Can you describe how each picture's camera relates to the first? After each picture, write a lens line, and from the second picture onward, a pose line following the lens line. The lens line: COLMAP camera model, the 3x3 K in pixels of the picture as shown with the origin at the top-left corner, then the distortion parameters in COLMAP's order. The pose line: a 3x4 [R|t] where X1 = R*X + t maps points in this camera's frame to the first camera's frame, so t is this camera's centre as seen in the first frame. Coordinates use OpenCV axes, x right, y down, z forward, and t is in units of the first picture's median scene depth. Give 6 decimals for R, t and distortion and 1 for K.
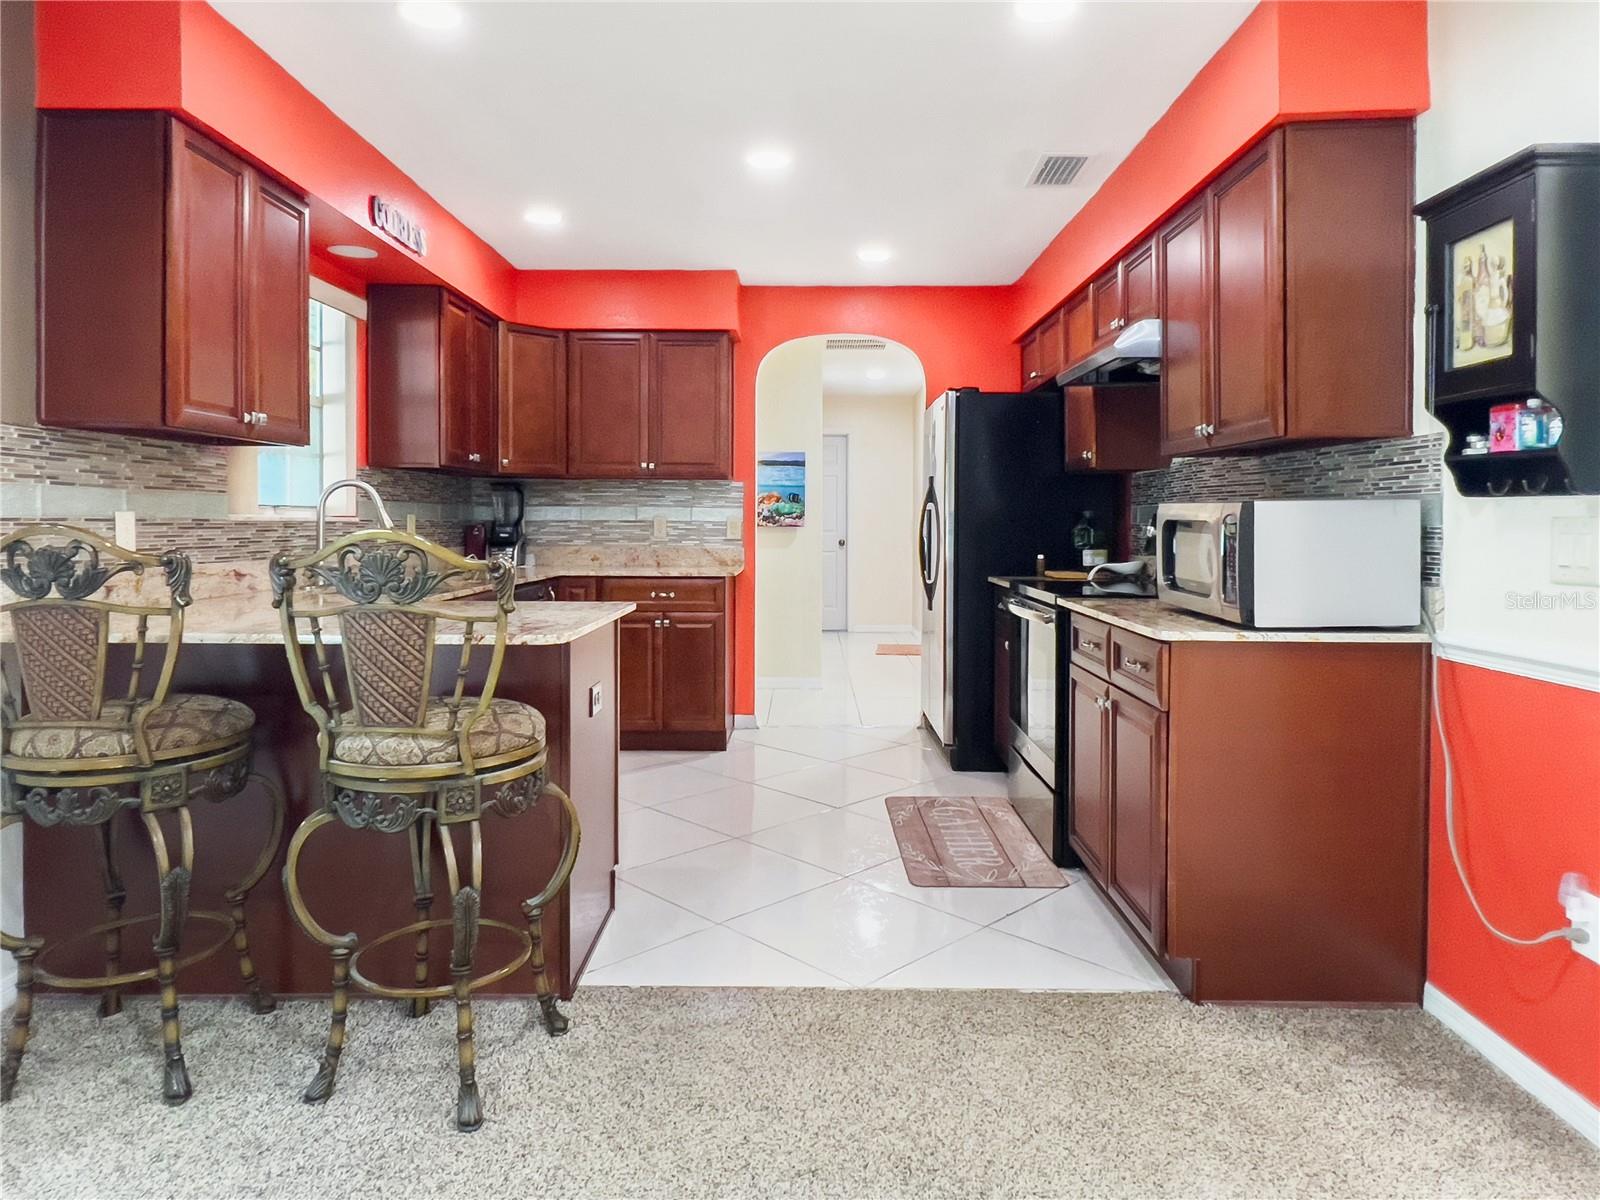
lens RADIAL K [[980.5, 0, 809.6], [0, 980.5, 522.0], [0, 0, 1]] dist [-0.000058, 0.003849]
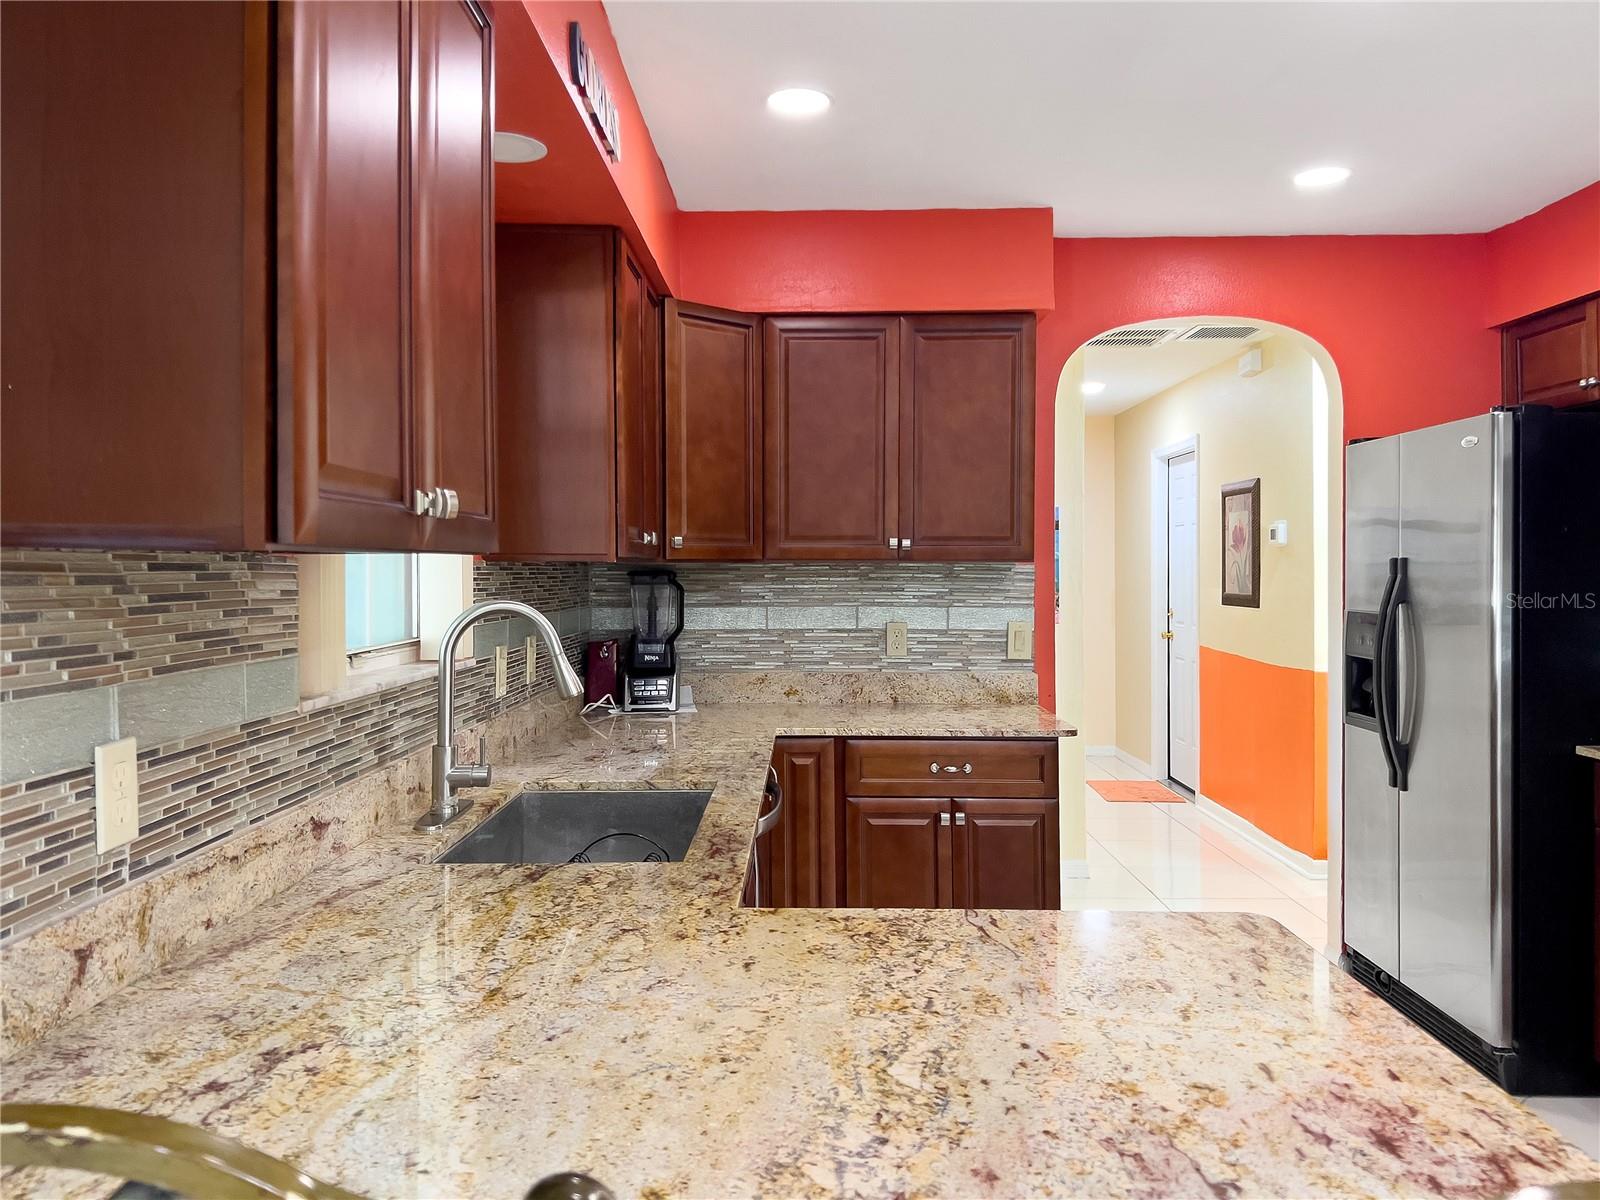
lens RADIAL K [[1215.6, 0, 807.0], [0, 1215.6, 563.4], [0, 0, 1]] dist [0.013470, -0.020784]
pose [[0.999912, -0.006526, -0.011583, -0.221383], [0.006446, 0.999955, -0.006963, -0.041447], [0.011628, 0.006888, 0.999909, 0.274695]]
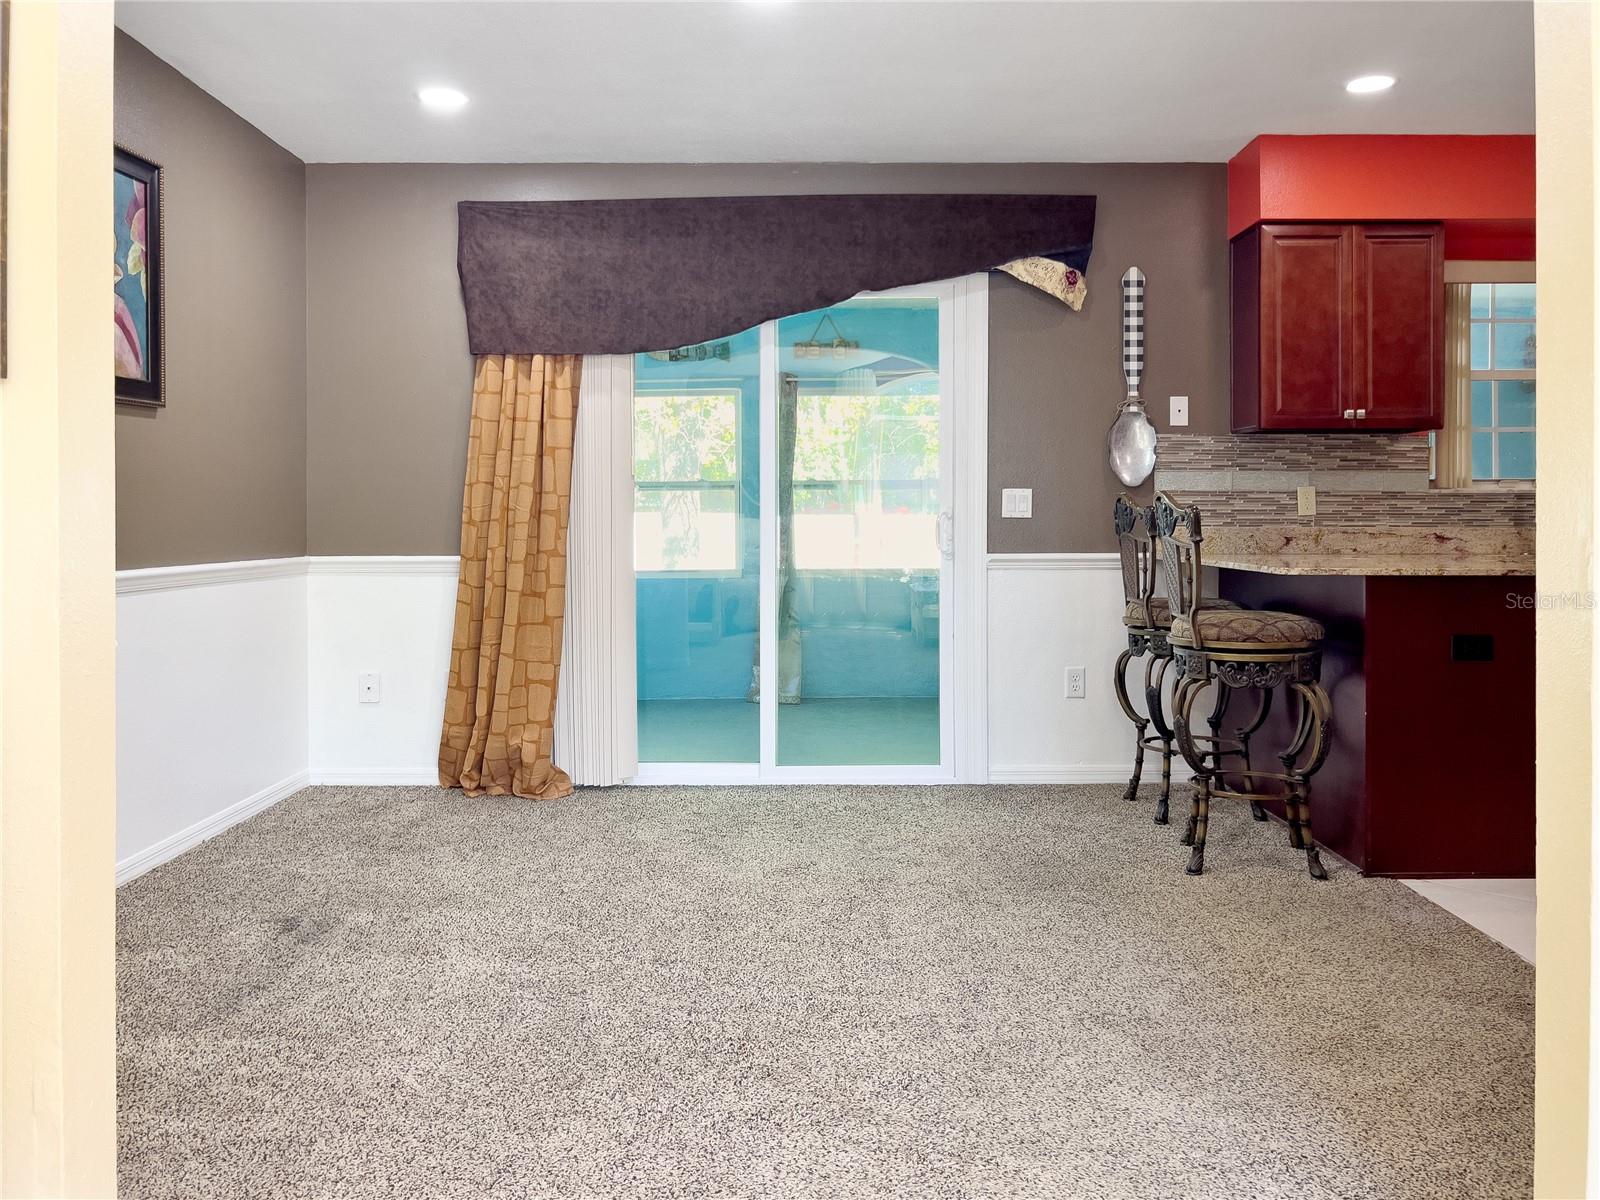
lens RADIAL K [[1215.6, 0, 834.1], [0, 1215.6, 526.5], [0, 0, 1]] dist [0.013470, -0.020784]
pose [[0.024084, 0.006596, -0.999688, 0.578592], [0.001002, 0.999978, 0.006622, 0.018928], [0.999709, -0.001161, 0.024077, 0.139592]]
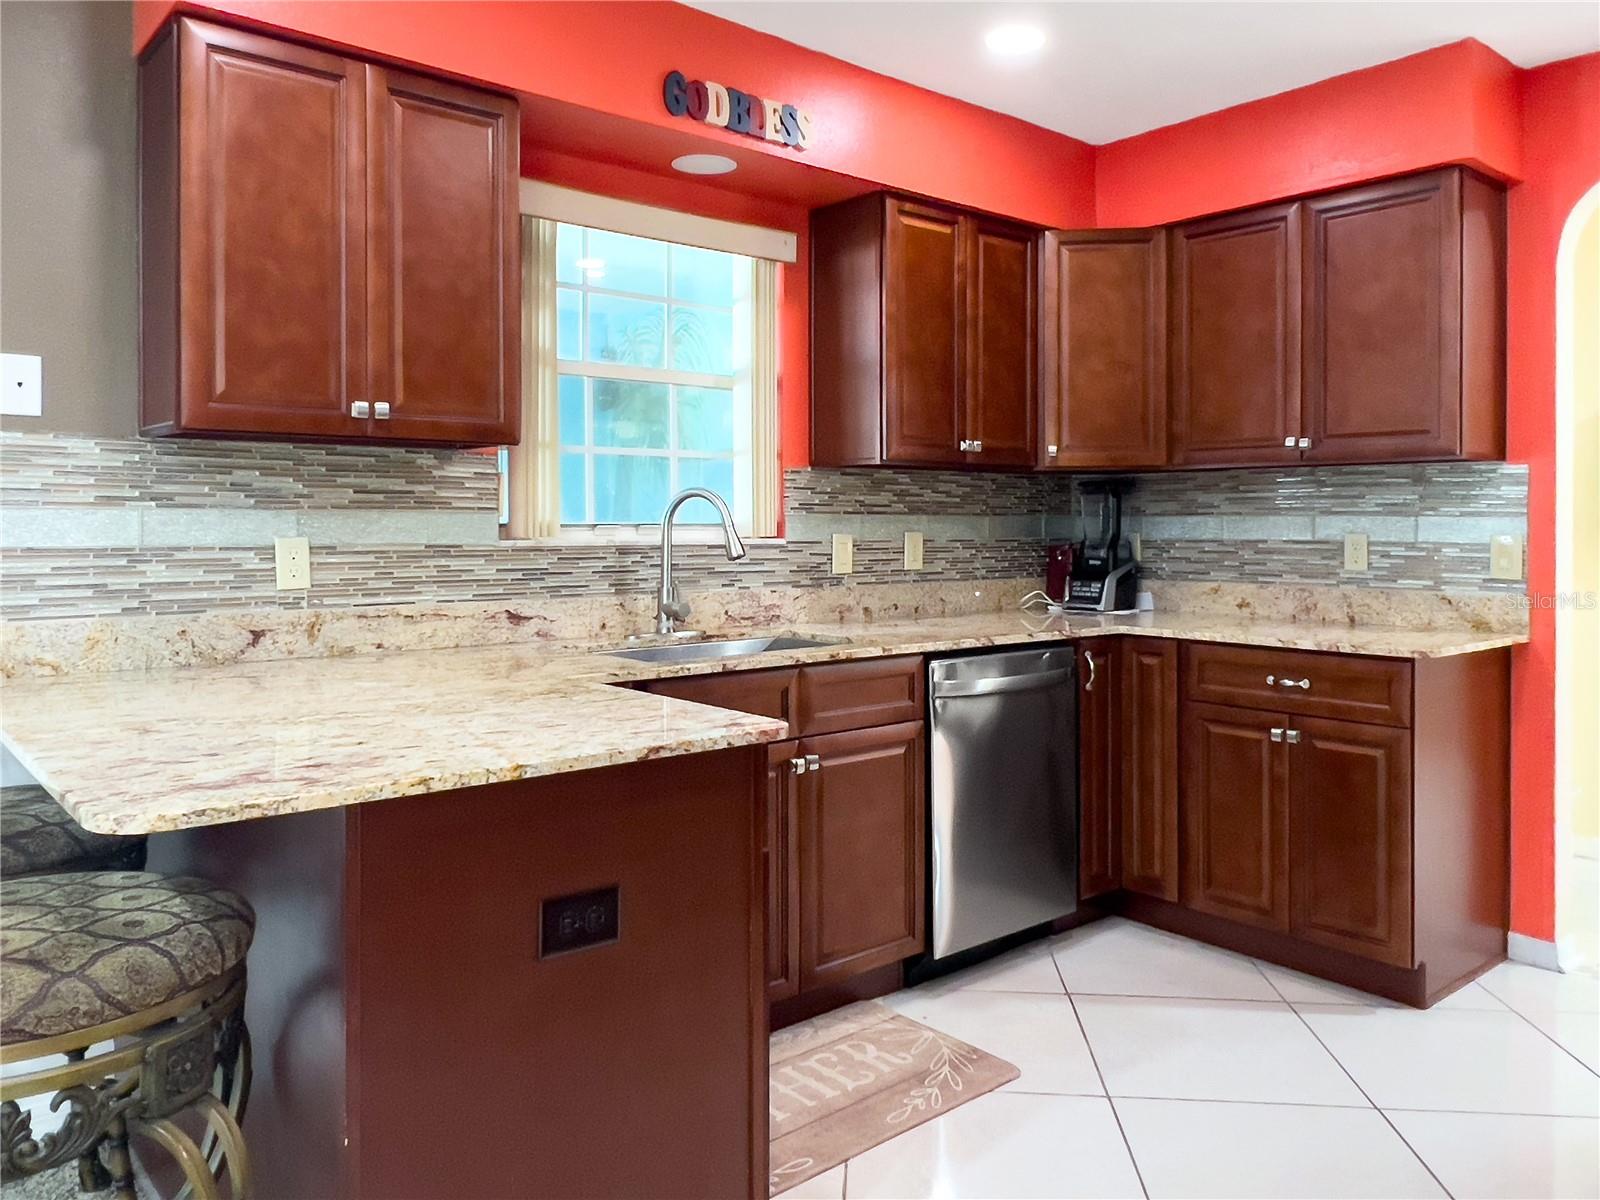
lens RADIAL K [[1209.1, 0, 793.6], [0, 1209.1, 509.5], [0, 0, 1]] dist [0.041480, -0.014214]
pose [[0.654707, -0.011860, -0.755789, 0.173751], [0.000691, 0.999886, -0.015092, -0.009912], [0.755882, 0.009359, 0.654641, 0.351991]]
